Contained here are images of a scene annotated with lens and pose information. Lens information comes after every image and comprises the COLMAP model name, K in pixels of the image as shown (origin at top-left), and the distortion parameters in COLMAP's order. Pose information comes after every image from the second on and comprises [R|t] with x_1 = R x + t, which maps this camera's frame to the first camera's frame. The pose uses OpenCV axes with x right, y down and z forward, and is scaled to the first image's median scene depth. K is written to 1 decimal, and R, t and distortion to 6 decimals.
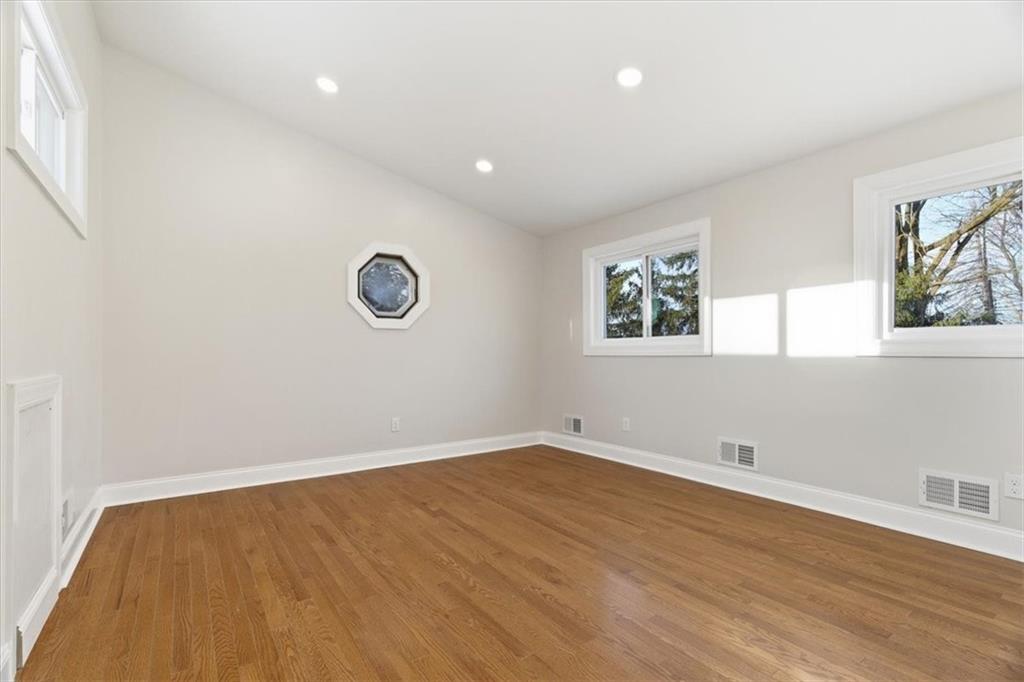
lens RADIAL K [[468.1, 0, 503.9], [0, 468.1, 336.1], [0, 0, 1]] dist [0.001549, 0.000303]
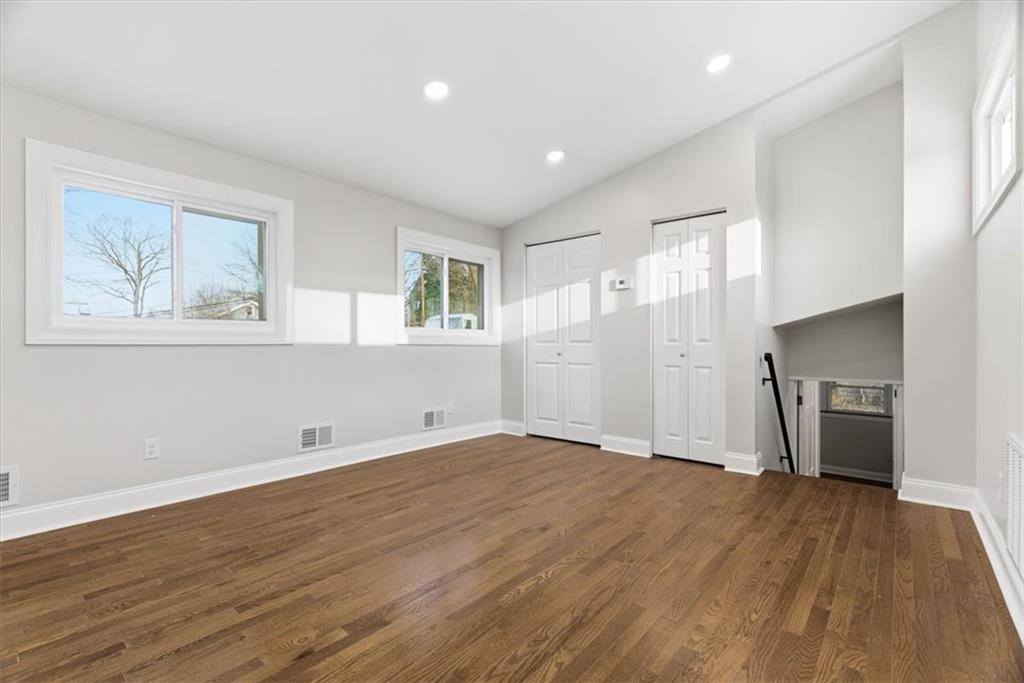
lens RADIAL K [[463.9, 0, 507.2], [0, 463.9, 348.6], [0, 0, 1]] dist [-0.002348, -0.000114]
pose [[-0.260172, -0.008128, 0.965528, -0.756371], [-0.038042, 0.999274, -0.001838, 0.044947], [-0.964813, -0.037209, -0.260293, 1.048860]]
